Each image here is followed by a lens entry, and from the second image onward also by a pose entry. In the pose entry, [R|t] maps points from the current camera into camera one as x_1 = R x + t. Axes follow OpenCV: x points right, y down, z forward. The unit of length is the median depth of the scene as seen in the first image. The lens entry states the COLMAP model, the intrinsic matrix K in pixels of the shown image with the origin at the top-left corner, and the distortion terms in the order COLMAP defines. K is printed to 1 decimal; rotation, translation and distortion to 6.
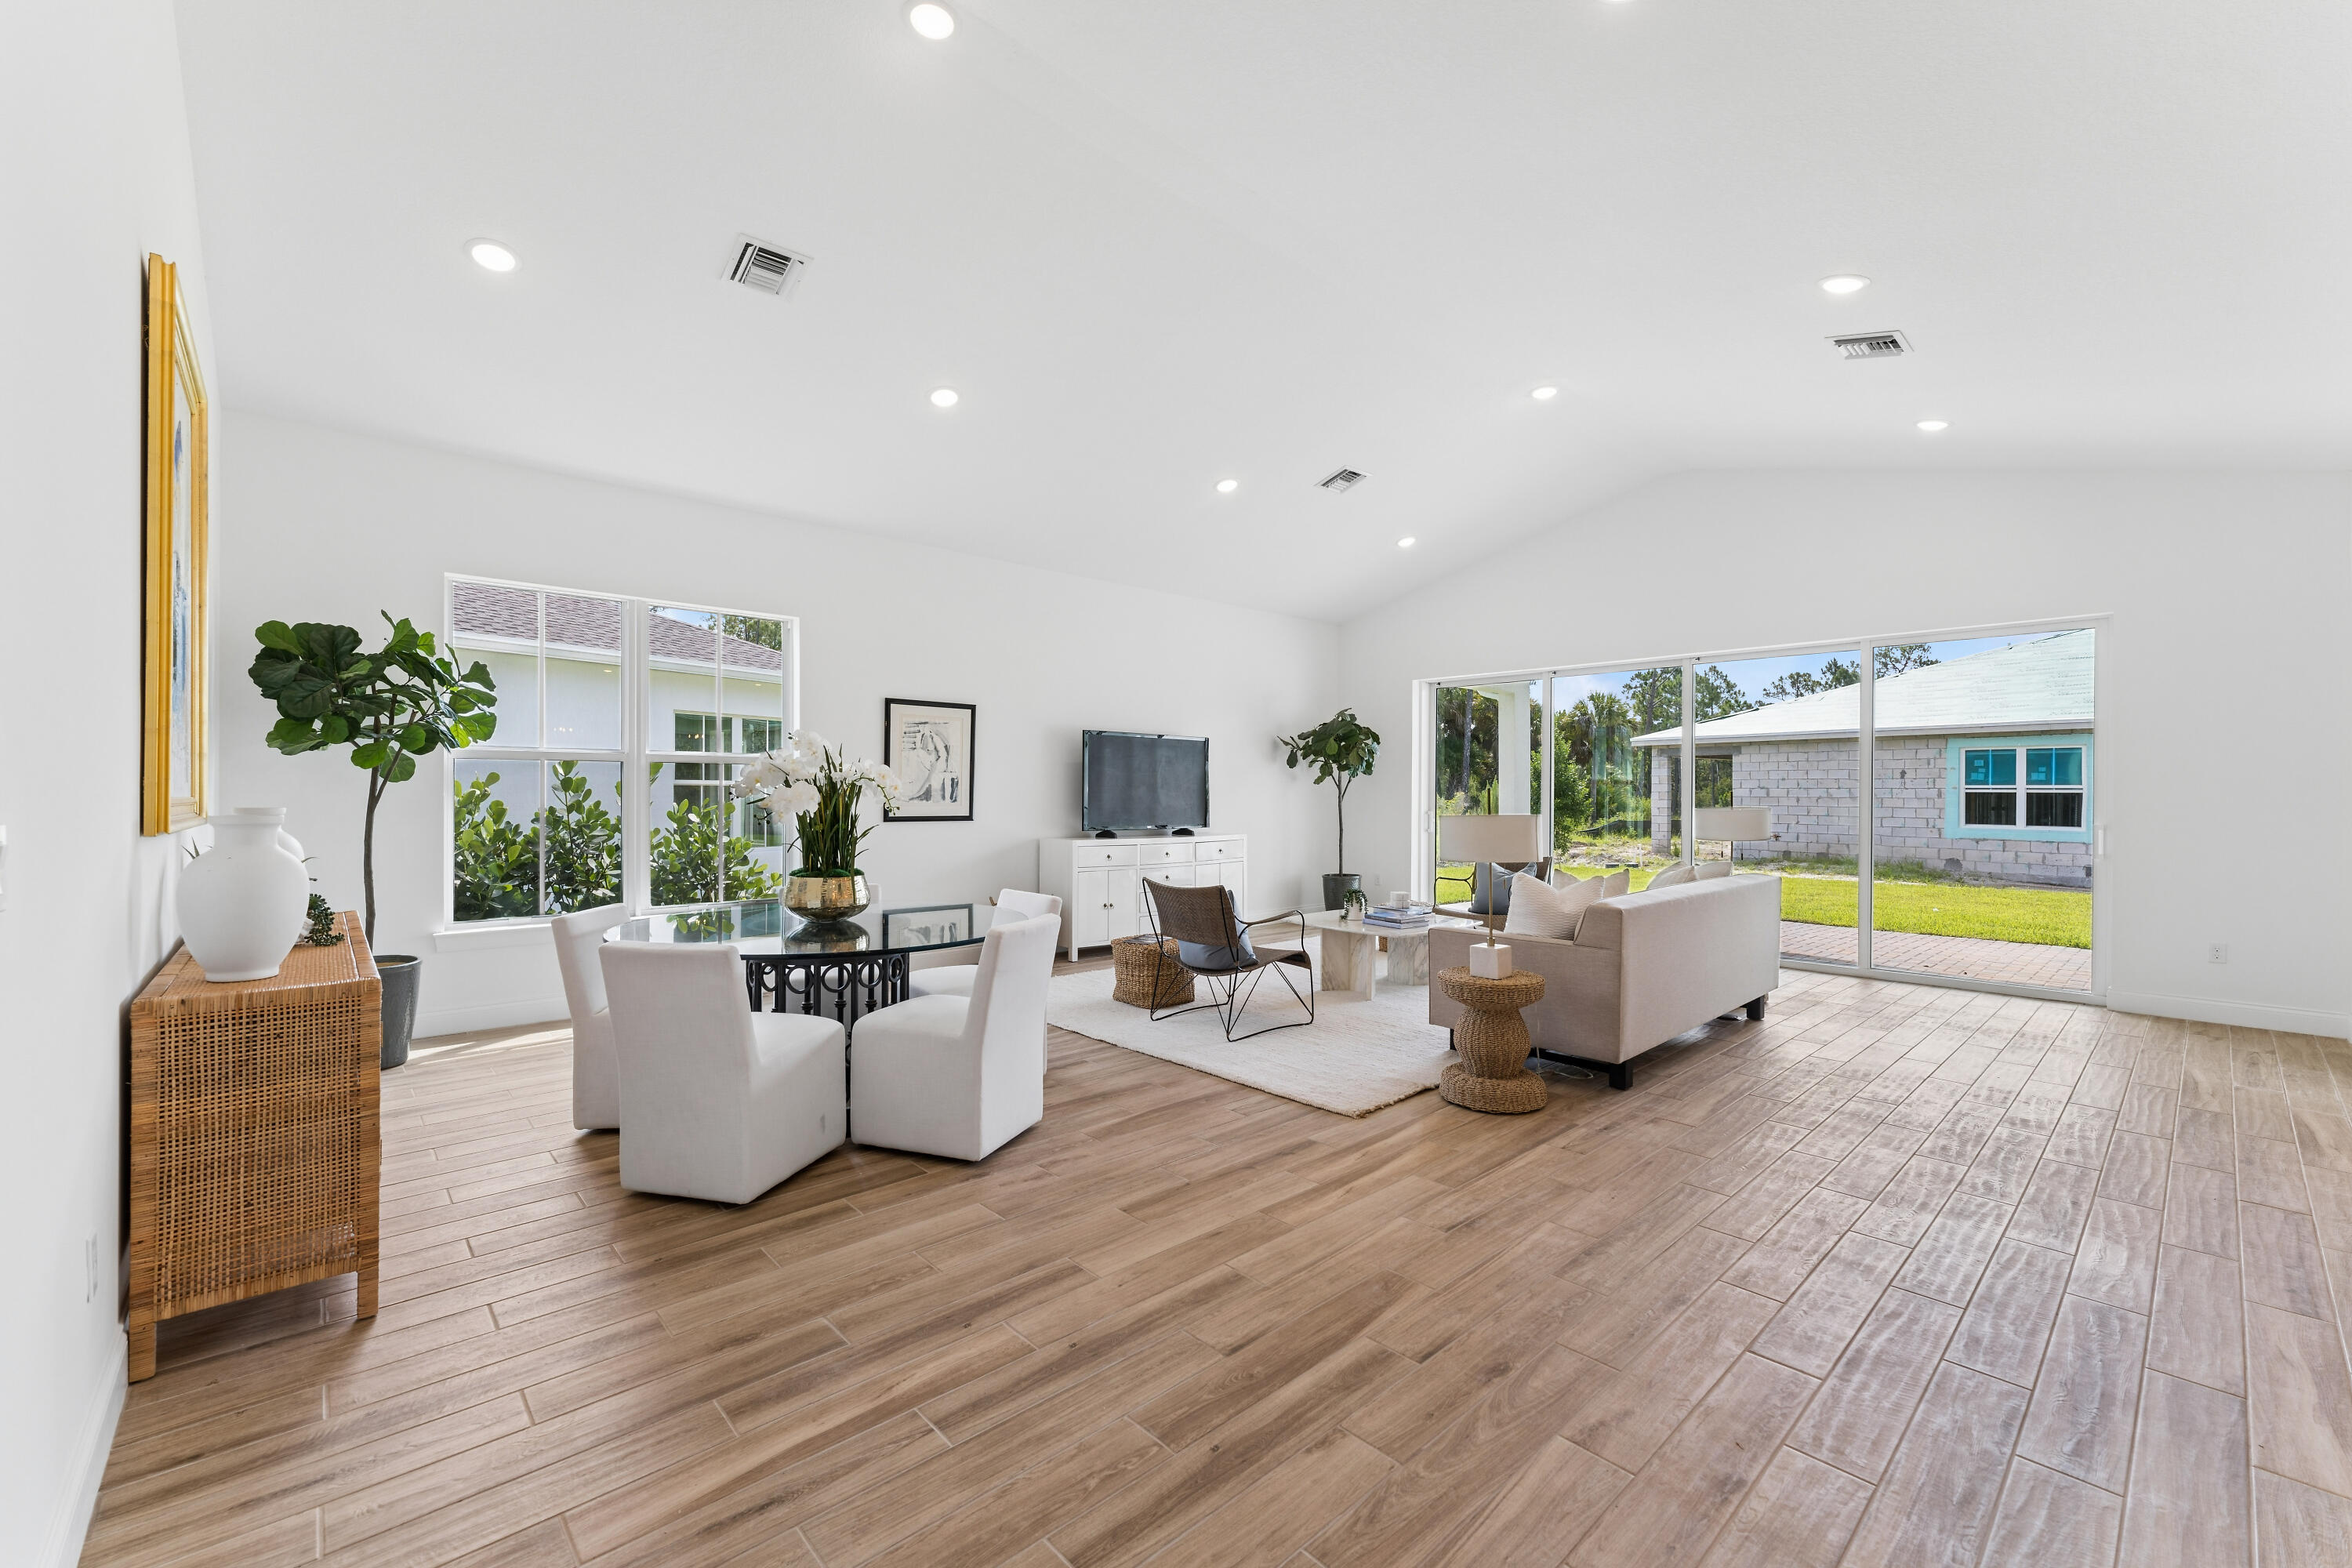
lens RADIAL K [[952.7, 0, 1167.4], [0, 952.7, 793.5], [0, 0, 1]] dist [0.002954, -0.000185]
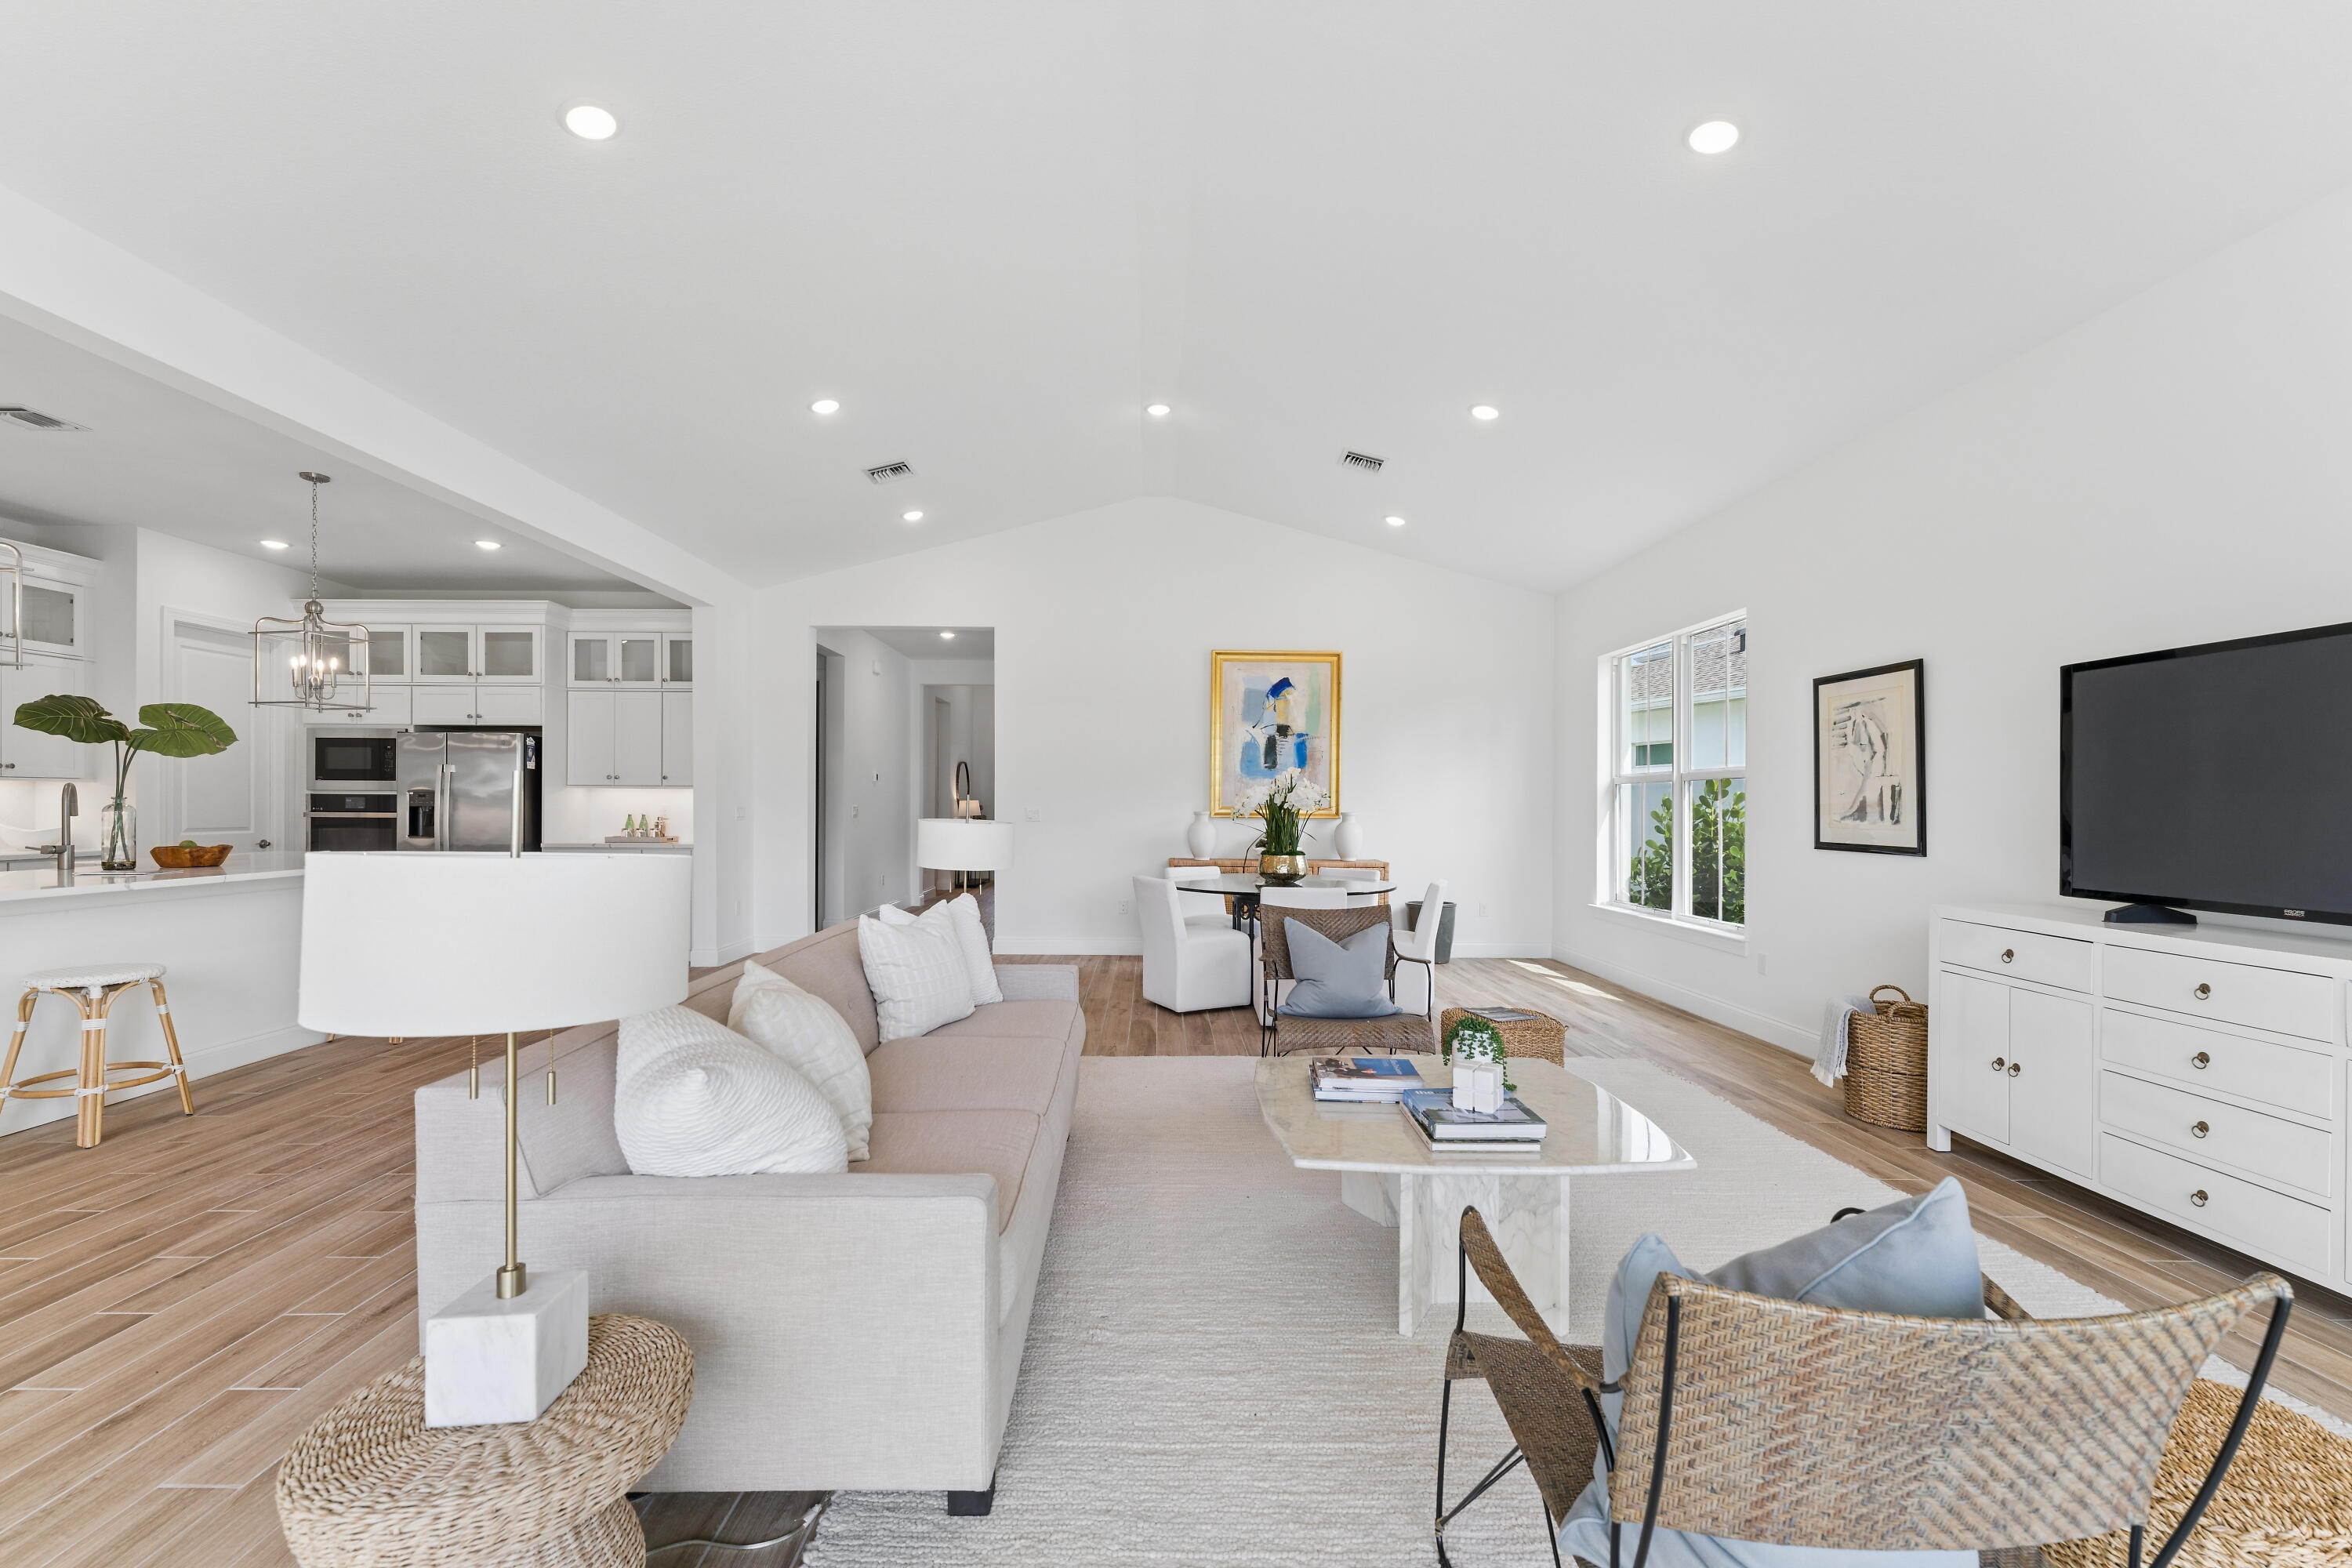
lens RADIAL K [[975.3, 0, 1158.1], [0, 975.3, 800.3], [0, 0, 1]] dist [-0.004469, -0.000185]
pose [[-0.667041, -0.012836, -0.744911, 0.687381], [-0.010946, 0.999912, -0.007428, 0.004301], [0.744941, 0.003199, -0.667123, 1.298919]]
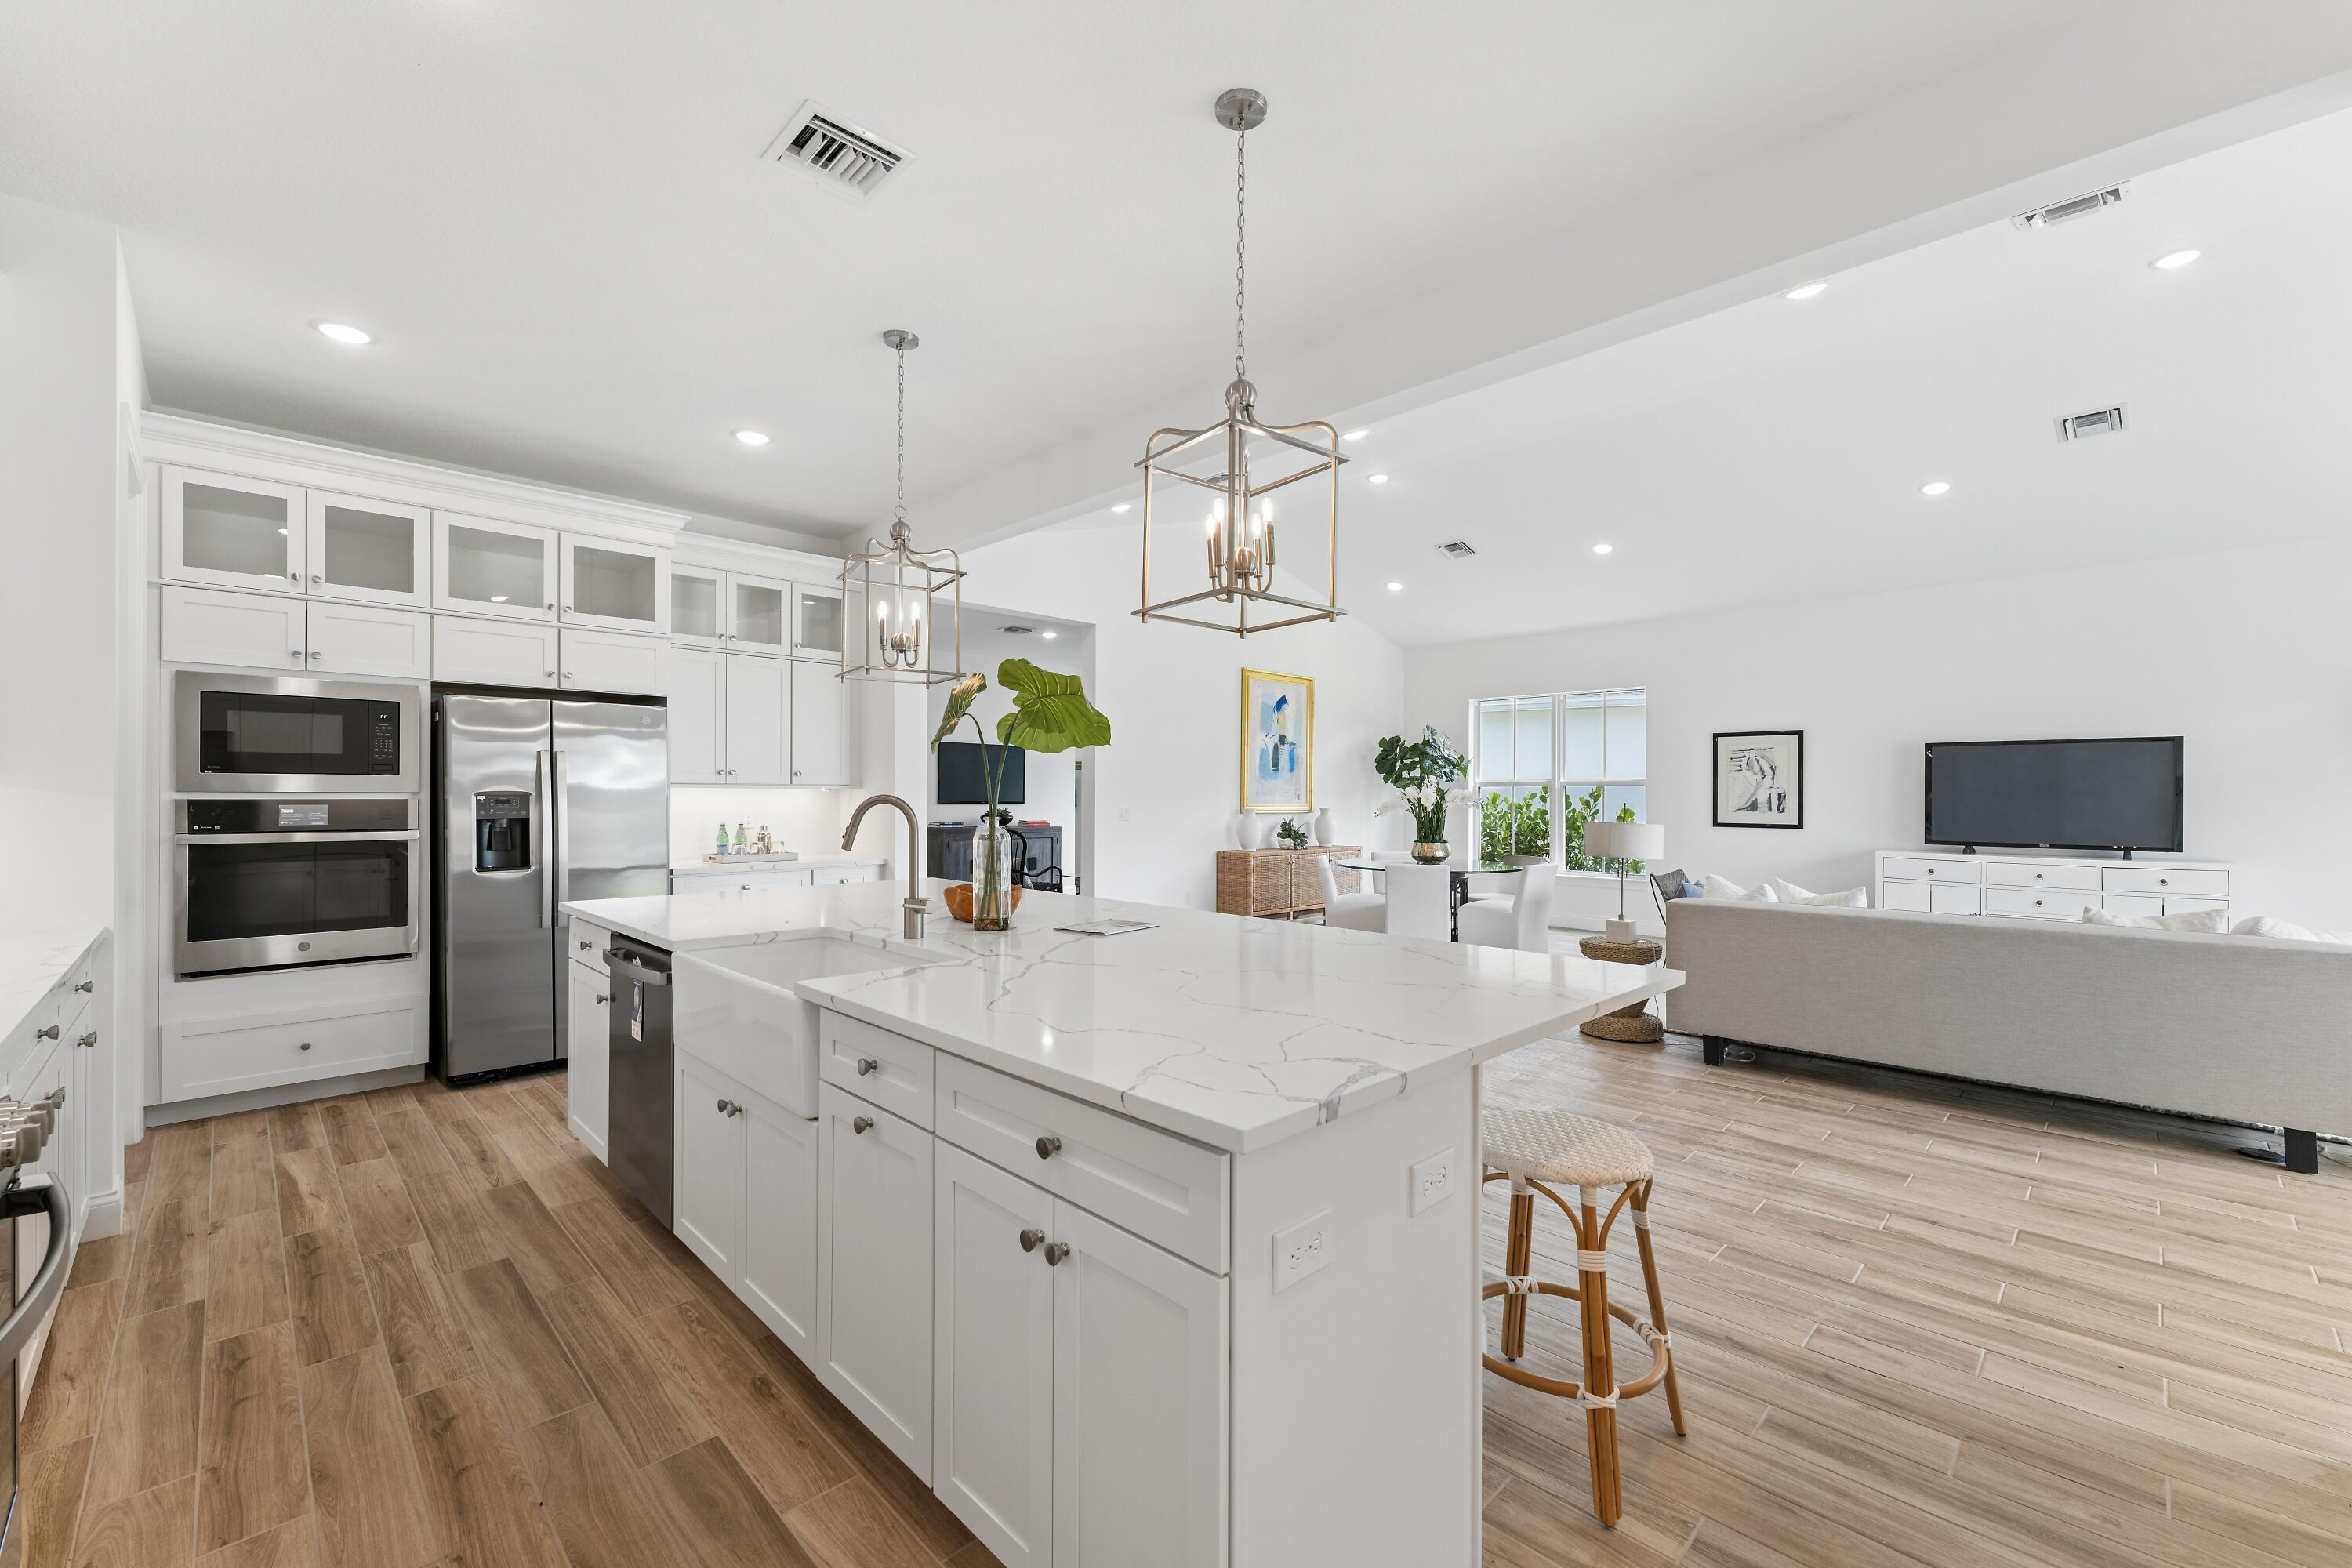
lens RADIAL K [[952.7, 0, 1167.4], [0, 952.7, 793.5], [0, 0, 1]] dist [0.002954, -0.000185]
pose [[0.038382, -0.006307, -0.999243, 1.164651], [-0.004869, 0.999967, -0.006499, -0.004737], [0.999251, 0.005115, 0.038350, 0.215067]]
